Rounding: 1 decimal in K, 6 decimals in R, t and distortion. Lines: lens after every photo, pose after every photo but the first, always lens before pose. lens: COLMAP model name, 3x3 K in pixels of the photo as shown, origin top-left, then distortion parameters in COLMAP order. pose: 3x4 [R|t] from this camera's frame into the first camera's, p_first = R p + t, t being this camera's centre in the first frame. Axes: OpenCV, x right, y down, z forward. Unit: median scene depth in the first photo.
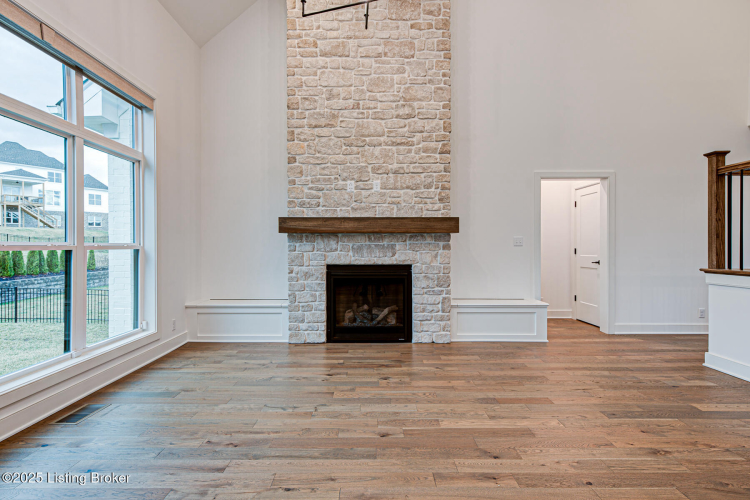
lens RADIAL K [[421.0, 0, 375.0], [0, 421.0, 250.0], [0, 0, 1]] dist [0.002593, 0.000471]
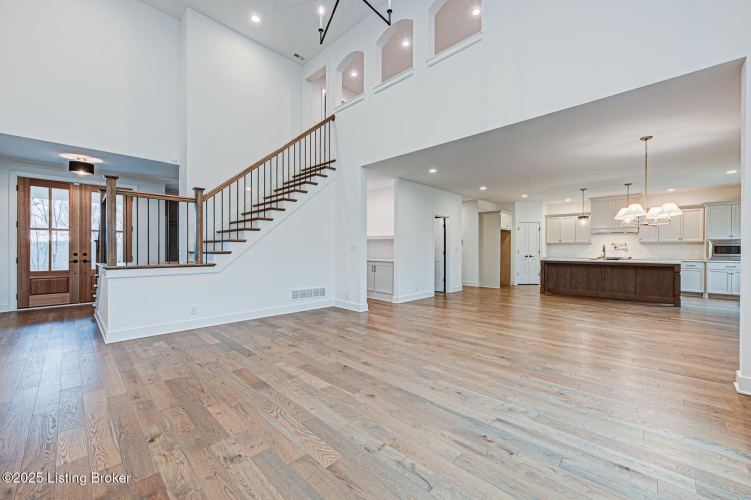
lens RADIAL K [[296.8, 0, 375.5], [0, 296.8, 250.0], [0, 0, 1]] dist [-0.000155, -0.000106]
pose [[-0.728014, -0.005607, 0.685539, -0.687781], [-0.000356, 0.999970, 0.007802, -0.019706], [-0.685562, 0.005436, -0.727994, 1.856260]]
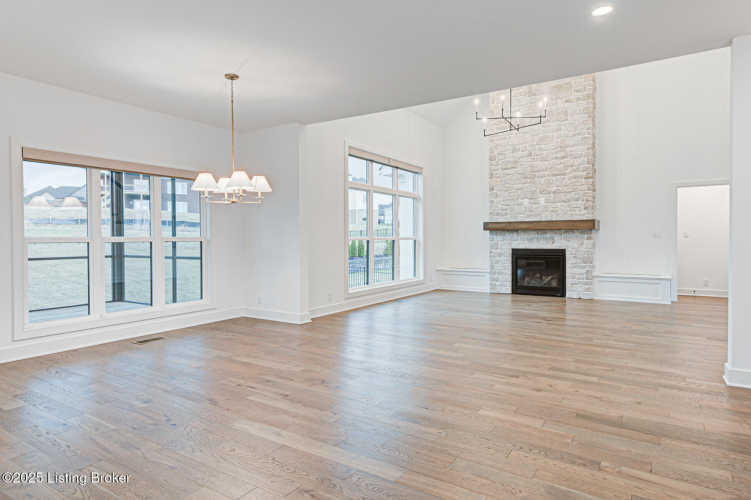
lens RADIAL K [[437.6, 0, 375.5], [0, 437.6, 250.0], [0, 0, 1]] dist [0.004423, 0.000856]
pose [[0.846030, 0.011013, -0.533021, 0.368310], [0.000925, 0.999755, 0.022125, 0.000431], [0.533134, -0.019212, 0.845813, -0.811219]]
